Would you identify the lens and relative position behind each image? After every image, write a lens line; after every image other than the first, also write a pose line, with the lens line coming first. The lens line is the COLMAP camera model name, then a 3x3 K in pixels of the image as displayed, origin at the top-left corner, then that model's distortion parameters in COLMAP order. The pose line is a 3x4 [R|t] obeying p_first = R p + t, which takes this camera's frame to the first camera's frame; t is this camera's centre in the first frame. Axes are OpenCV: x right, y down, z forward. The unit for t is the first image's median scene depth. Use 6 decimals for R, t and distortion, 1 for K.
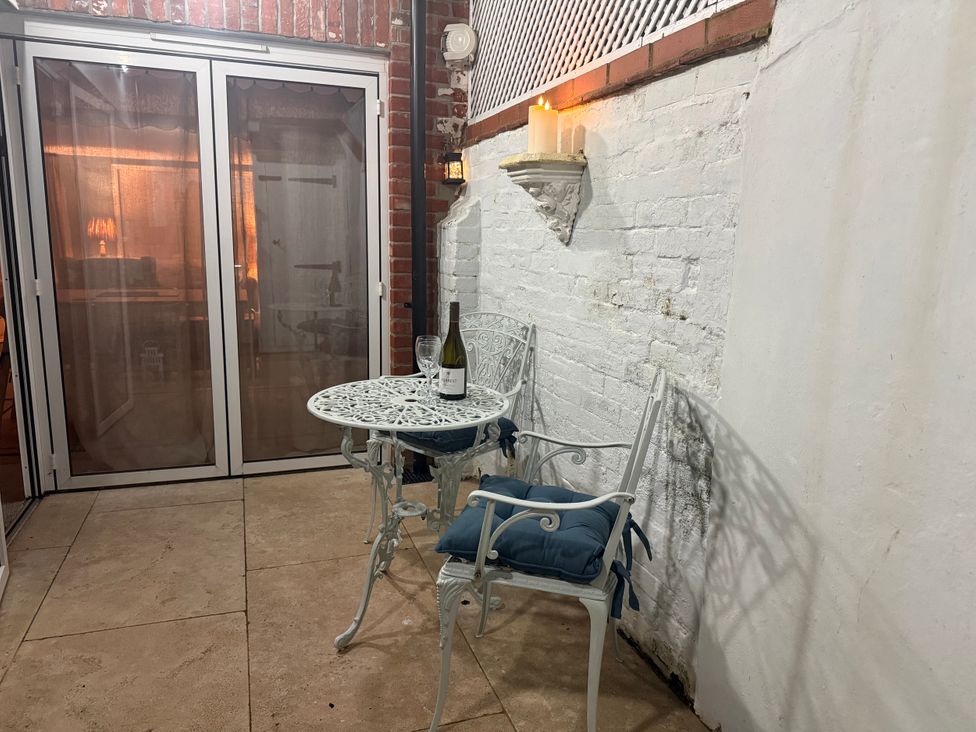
lens RADIAL K [[682.3, 0, 483.0], [0, 682.3, 367.9], [0, 0, 1]] dist [0.095225, -0.160104]
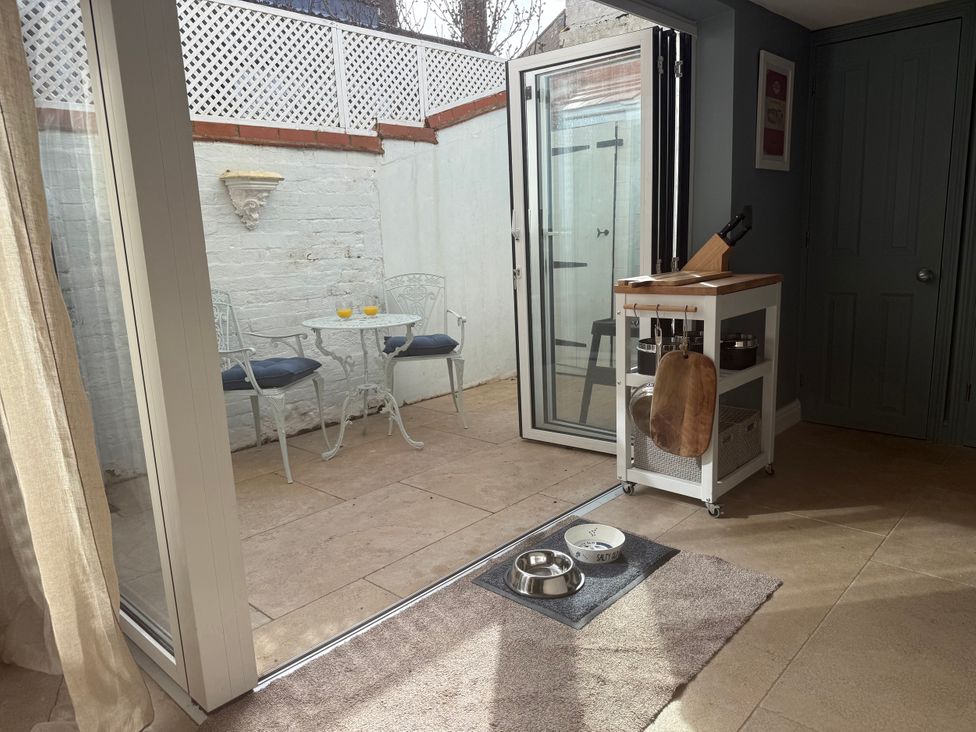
lens RADIAL K [[685.5, 0, 488.0], [0, 685.5, 366.0], [0, 0, 1]] dist [0.095794, -0.124673]
pose [[-0.465221, -0.173031, 0.868118, -1.852873], [0.190890, 0.938024, 0.289262, -0.291378], [-0.864367, 0.300286, -0.403359, 1.518632]]
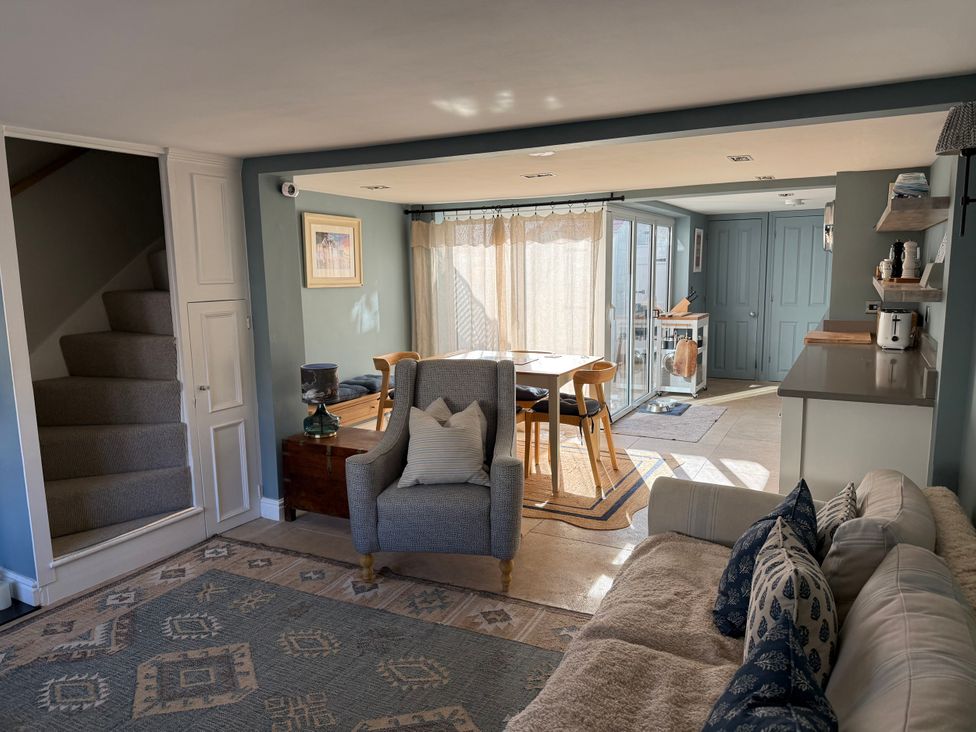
lens RADIAL K [[682.3, 0, 483.0], [0, 682.3, 367.9], [0, 0, 1]] dist [0.095225, -0.160104]
pose [[-0.669070, -0.116542, 0.734005, -2.923288], [0.137889, 0.951015, 0.276689, -0.916912], [-0.730296, 0.286336, -0.620226, 3.872223]]
